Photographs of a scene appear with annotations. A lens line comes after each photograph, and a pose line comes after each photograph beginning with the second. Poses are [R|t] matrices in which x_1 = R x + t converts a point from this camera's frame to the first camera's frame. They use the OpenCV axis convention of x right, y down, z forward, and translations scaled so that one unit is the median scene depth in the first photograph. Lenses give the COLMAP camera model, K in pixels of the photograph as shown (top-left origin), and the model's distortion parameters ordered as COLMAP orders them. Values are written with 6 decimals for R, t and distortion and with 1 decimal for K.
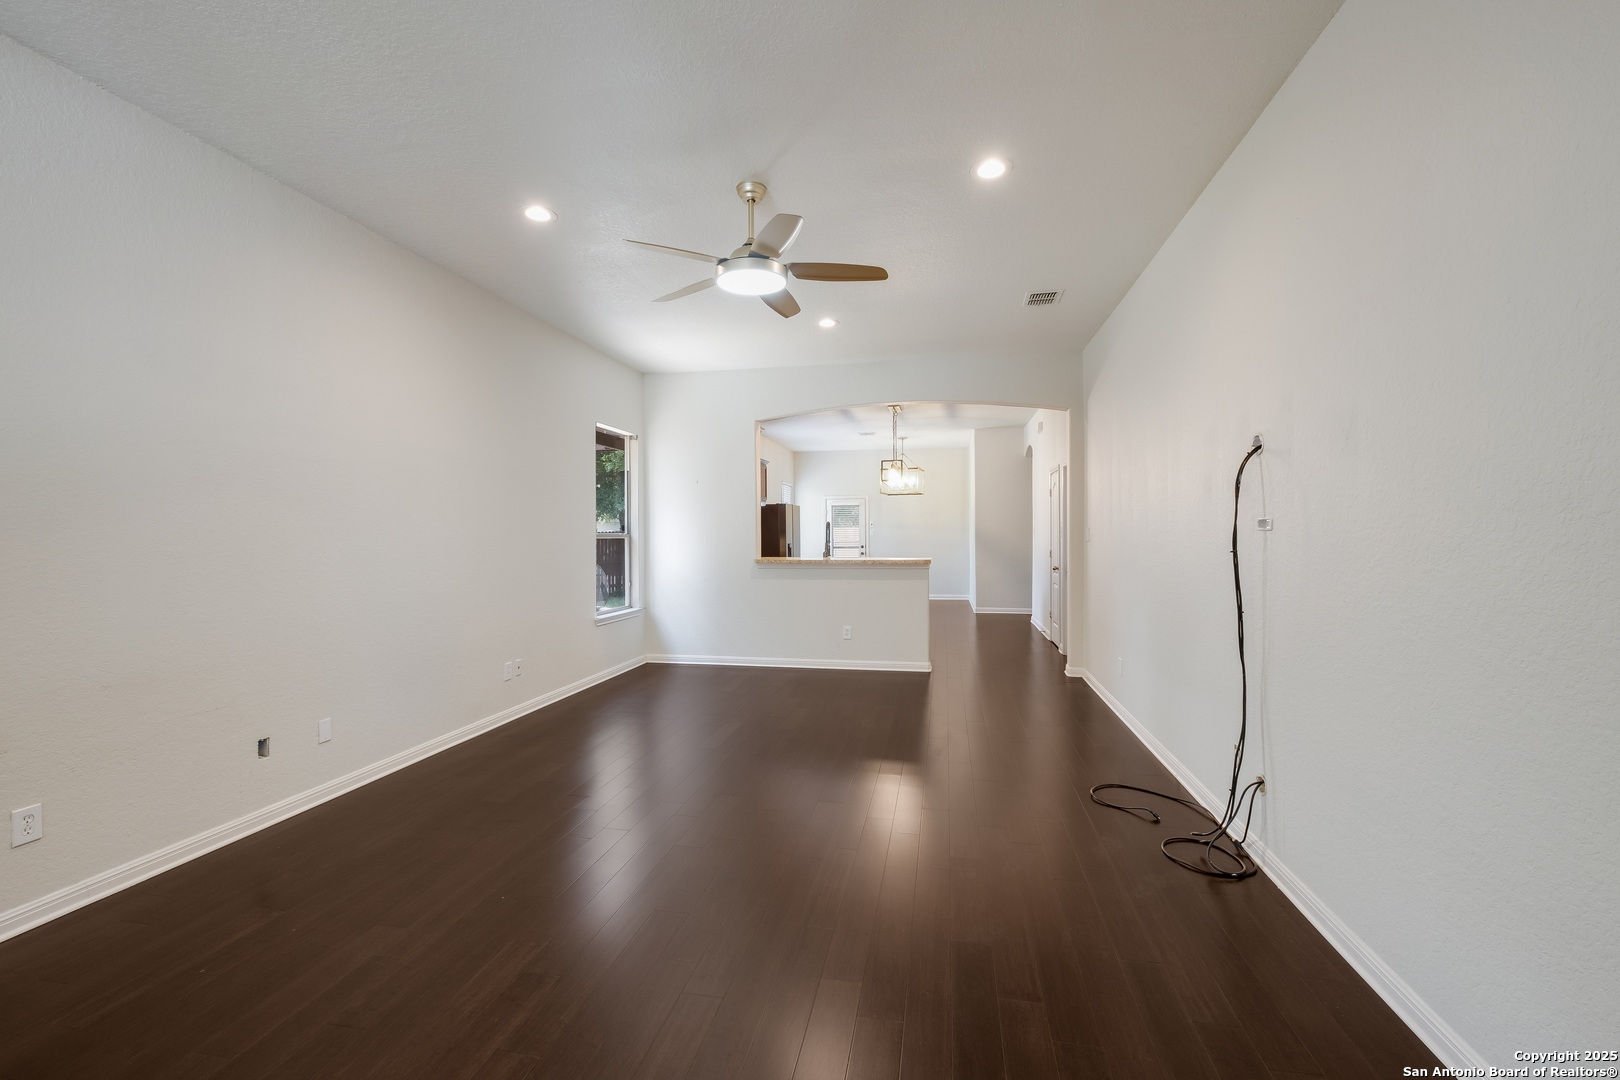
lens RADIAL K [[689.3, 0, 806.6], [0, 689.3, 535.7], [0, 0, 1]] dist [-0.000156, -0.000872]
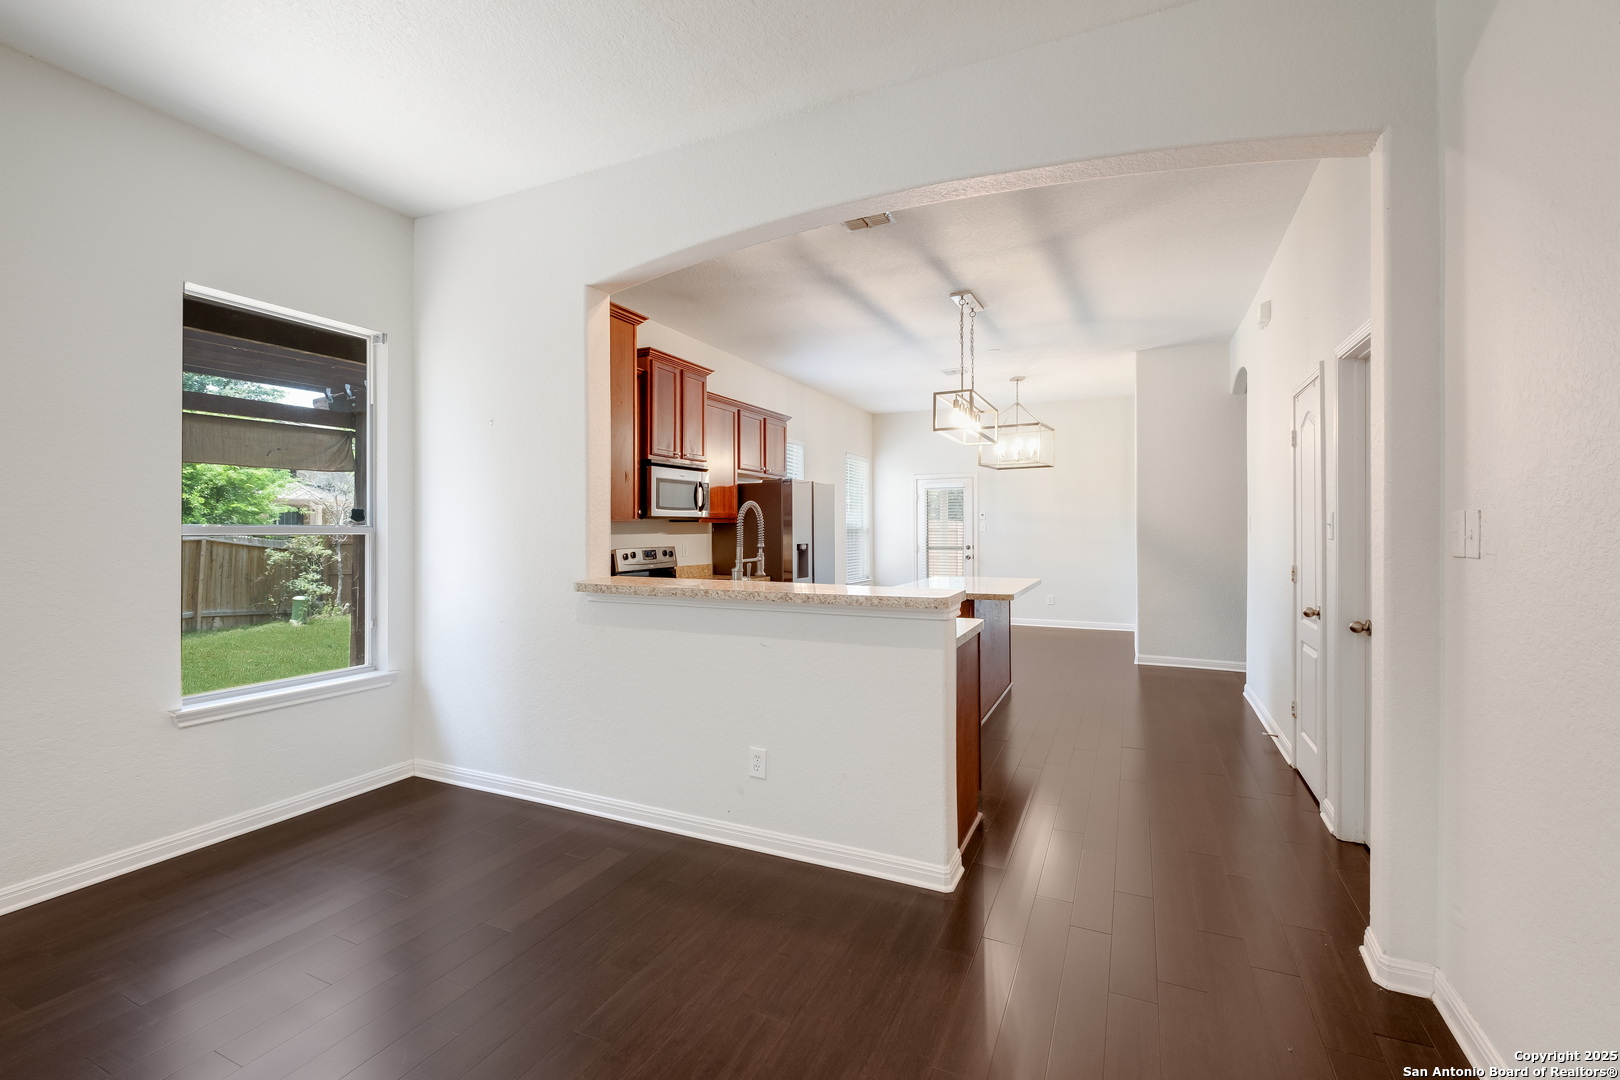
lens RADIAL K [[694.7, 0, 809.5], [0, 694.7, 524.2], [0, 0, 1]] dist [0.000095, 0.000032]
pose [[0.971255, 0.002711, -0.238027, 0.134373], [-0.004967, 0.999948, -0.008879, -0.000644], [0.237991, 0.009806, 0.971218, 0.421833]]
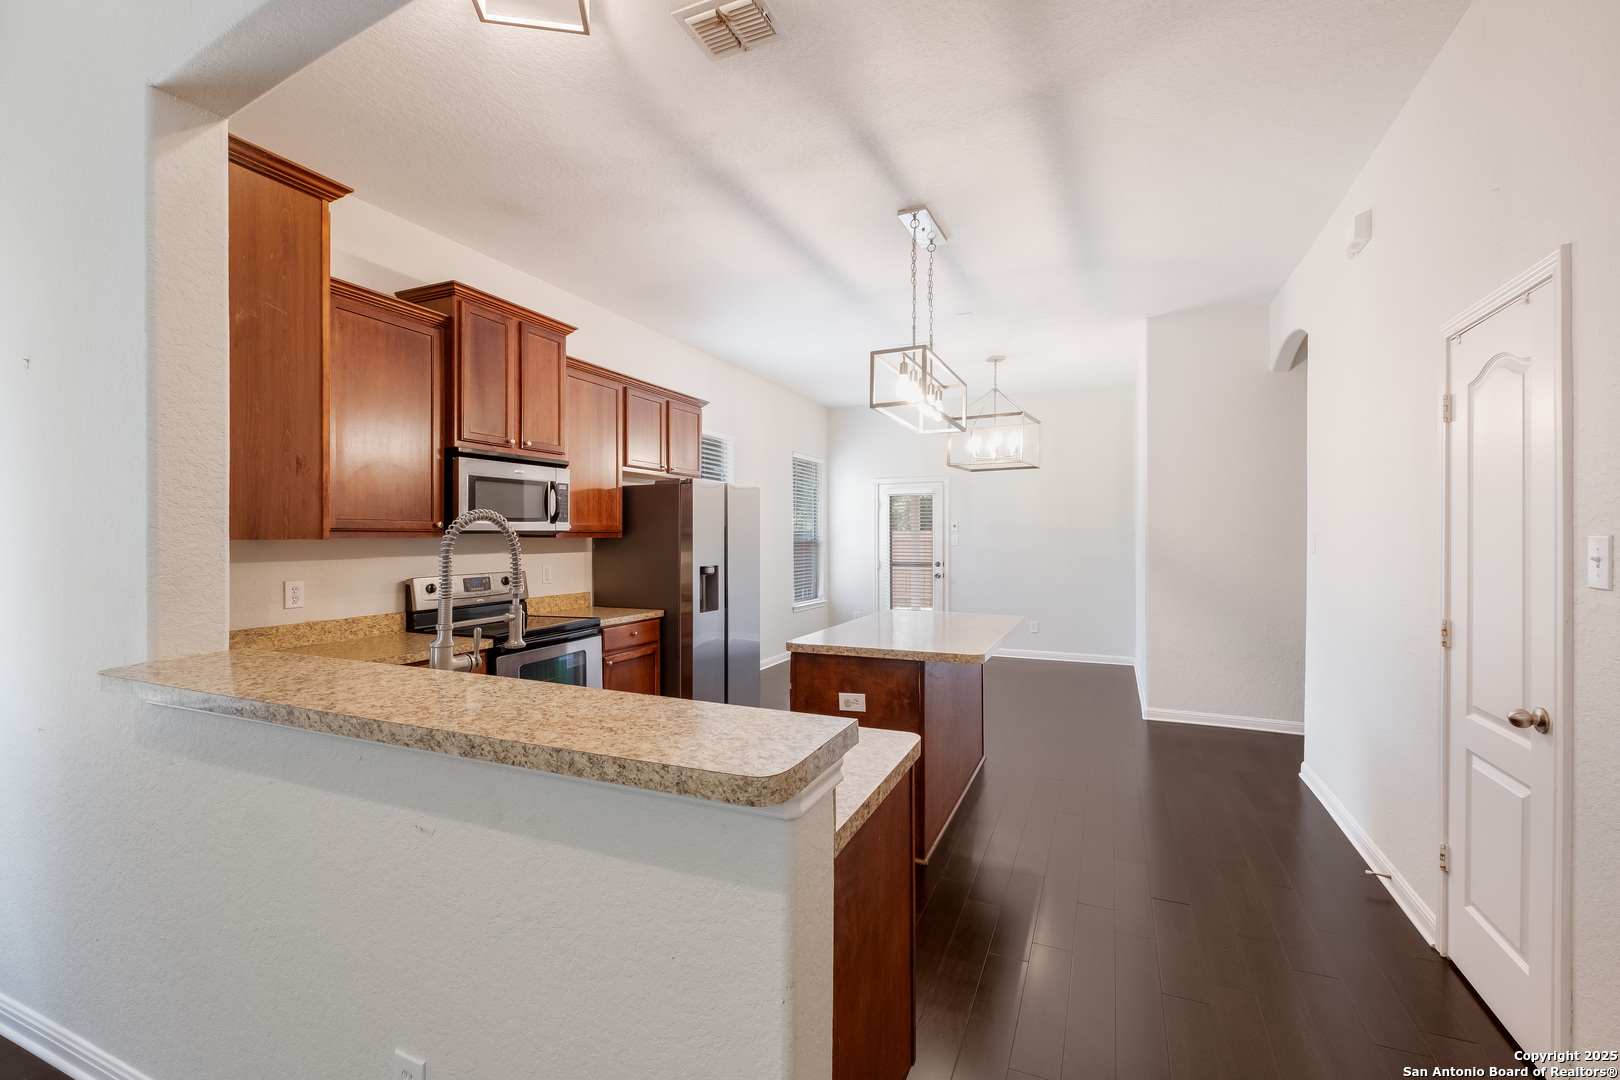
lens RADIAL K [[689.3, 0, 806.6], [0, 689.3, 535.7], [0, 0, 1]] dist [-0.000156, -0.000872]
pose [[0.975694, 0.006851, -0.219032, 0.146177], [-0.007789, 0.999964, -0.003419, -0.008145], [0.219000, 0.005042, 0.975712, 0.593289]]
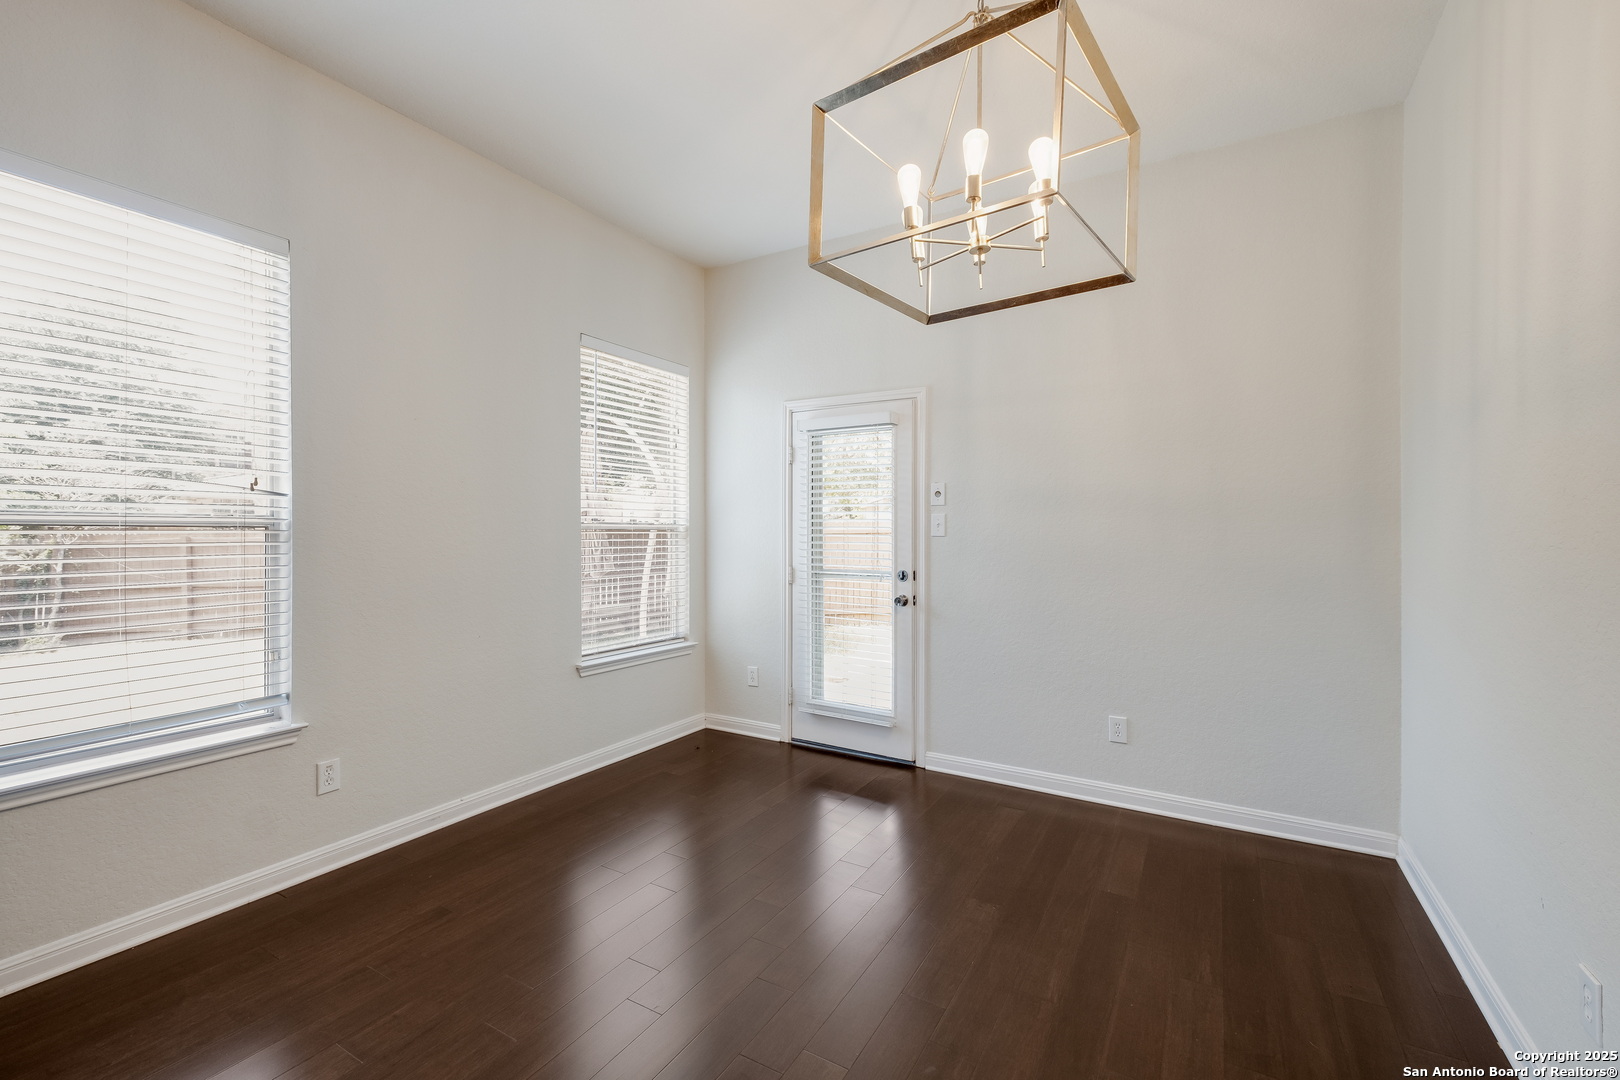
lens RADIAL K [[689.3, 0, 806.6], [0, 689.3, 535.7], [0, 0, 1]] dist [-0.000156, -0.000872]
pose [[0.944775, 0.010646, -0.327548, 0.195973], [-0.011155, 0.999938, 0.000325, 0.000470], [0.327531, 0.003347, 0.944835, 1.070550]]
